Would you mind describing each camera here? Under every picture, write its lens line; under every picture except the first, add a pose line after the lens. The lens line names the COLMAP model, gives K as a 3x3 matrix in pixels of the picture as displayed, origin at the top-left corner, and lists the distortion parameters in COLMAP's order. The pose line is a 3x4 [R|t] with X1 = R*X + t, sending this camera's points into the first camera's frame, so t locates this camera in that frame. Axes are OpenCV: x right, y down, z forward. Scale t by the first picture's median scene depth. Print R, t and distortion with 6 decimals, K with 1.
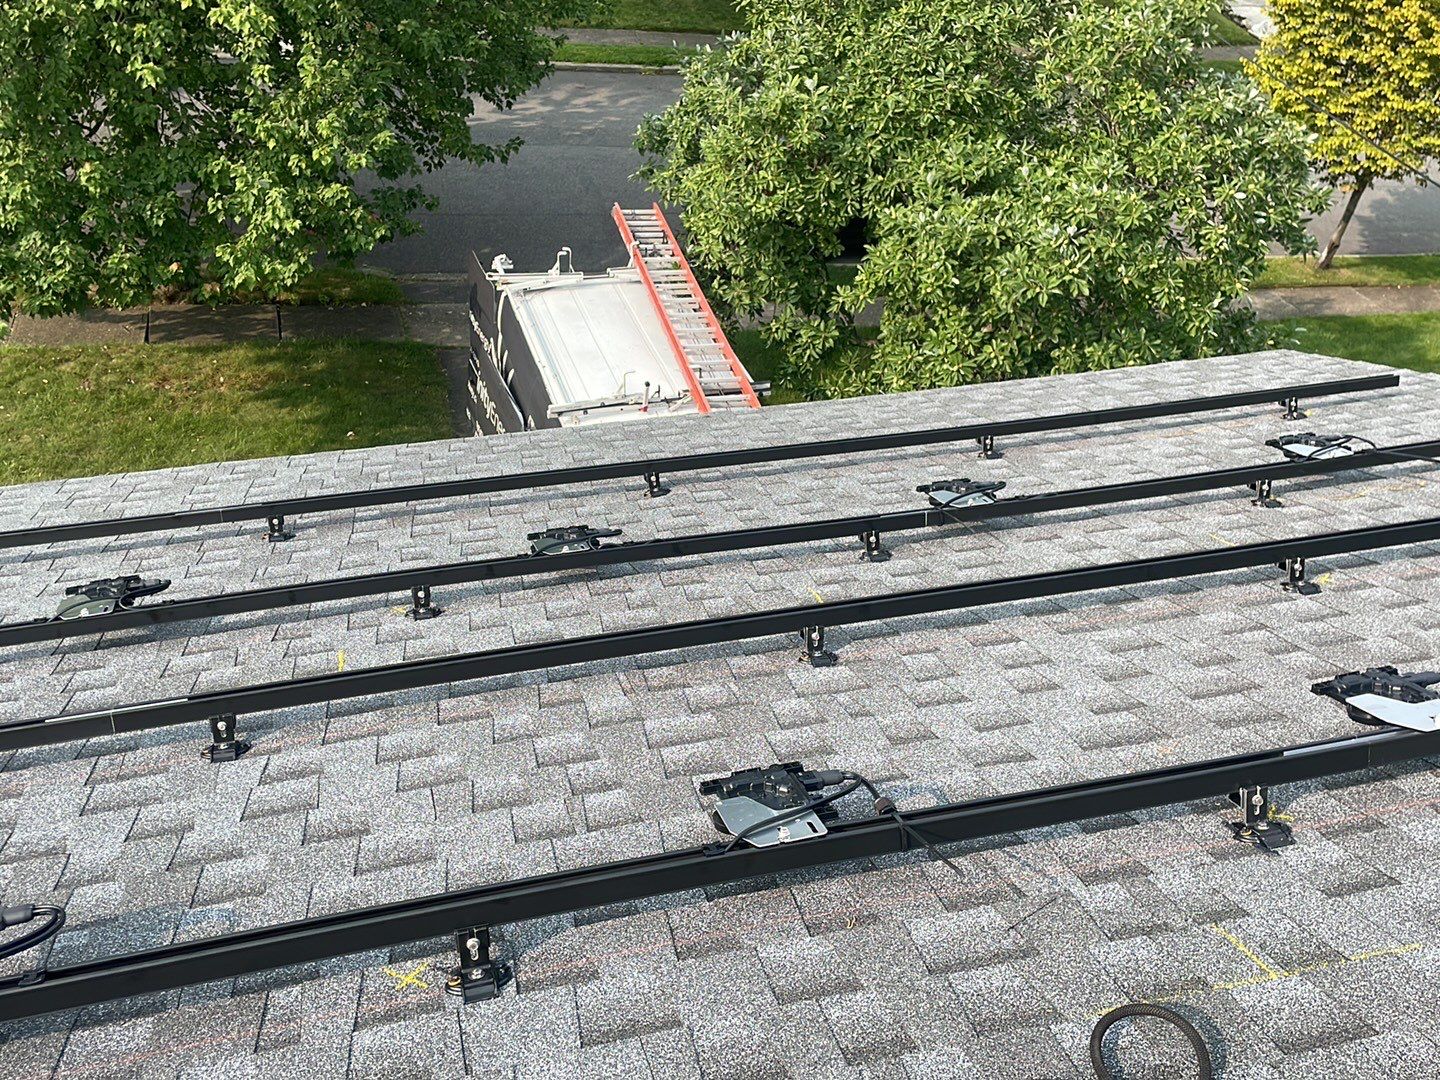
lens RADIAL K [[1364.5, 0, 717.3], [0, 1364.5, 520.0], [0, 0, 1]] dist [0.086171, -0.108708]
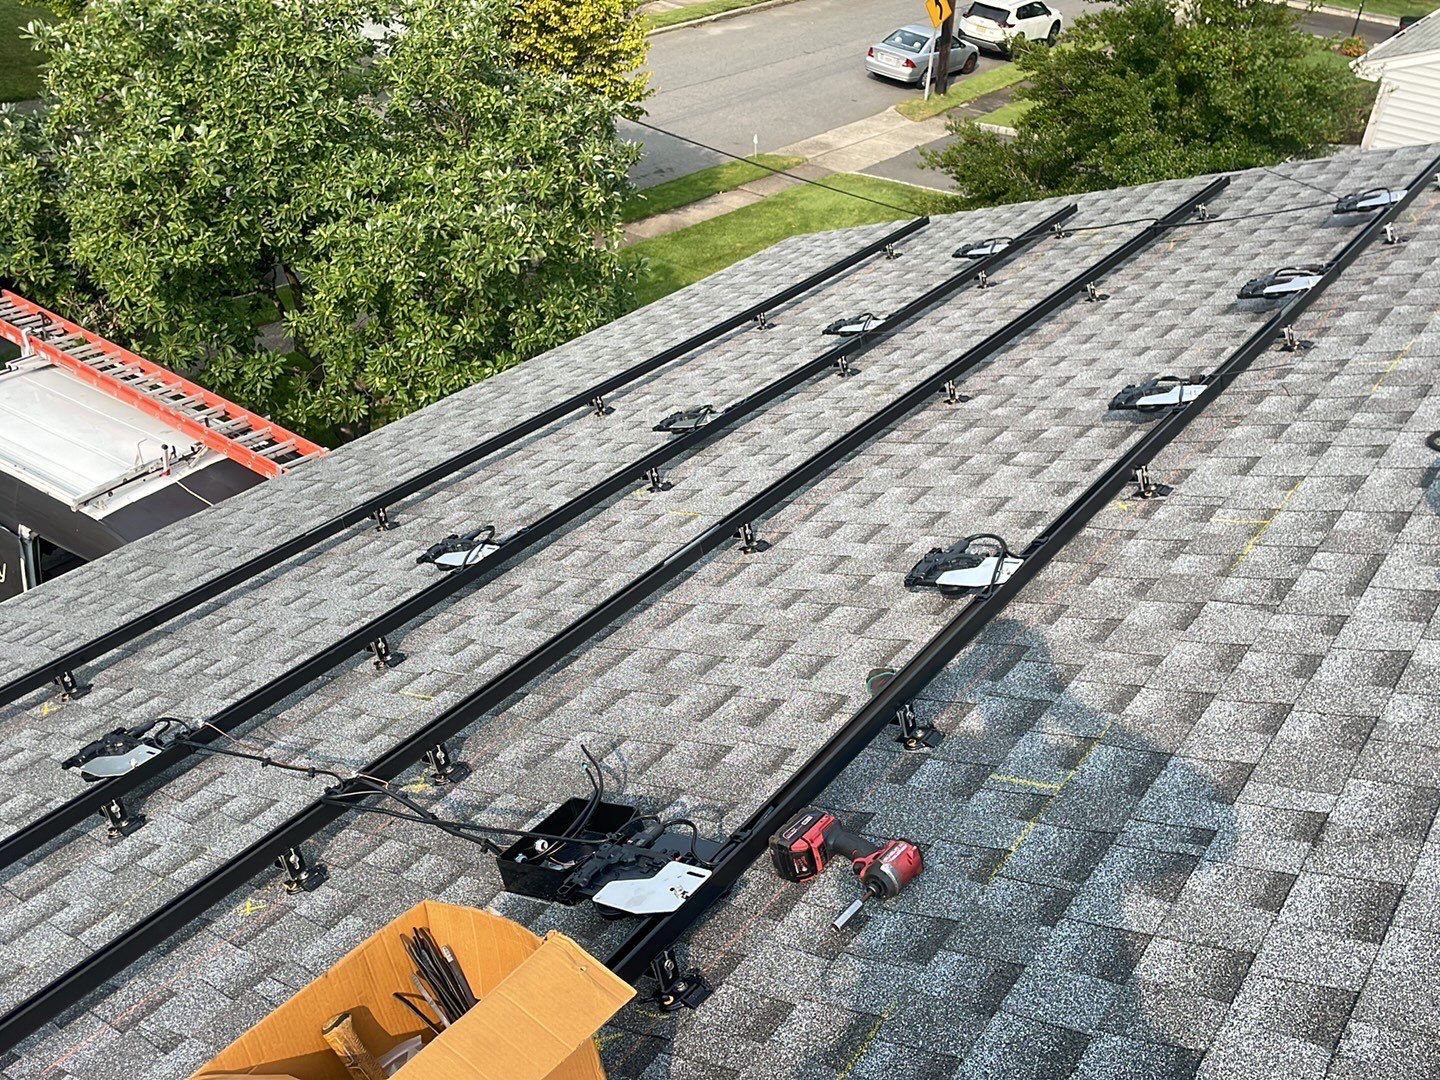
lens RADIAL K [[1364.5, 0, 717.3], [0, 1364.5, 520.0], [0, 0, 1]] dist [0.086171, -0.108708]
pose [[0.775880, -0.328483, 0.538617, -0.277722], [0.336903, 0.937560, 0.086474, -0.001055], [-0.533391, 0.114369, 0.838101, -0.045287]]
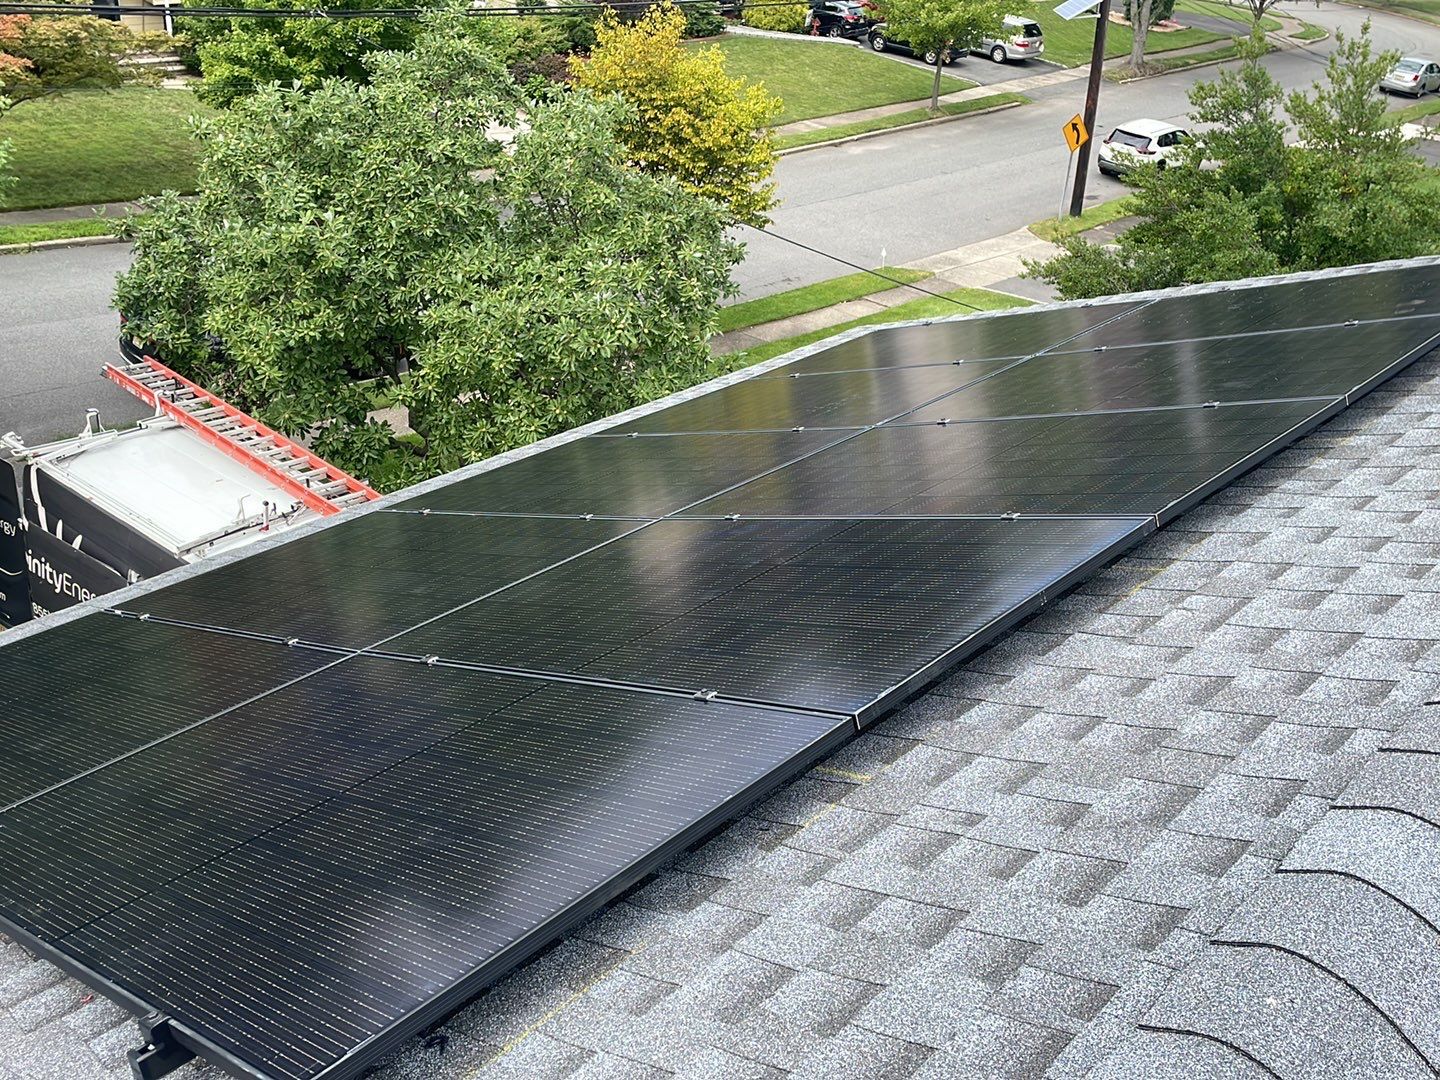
lens RADIAL K [[1364.5, 0, 717.3], [0, 1364.5, 520.0], [0, 0, 1]] dist [0.086171, -0.108708]
pose [[0.843183, -0.239682, 0.481244, -0.254010], [0.284384, 0.958483, -0.020898, 0.031423], [-0.456255, 0.154479, 0.876338, -0.081642]]
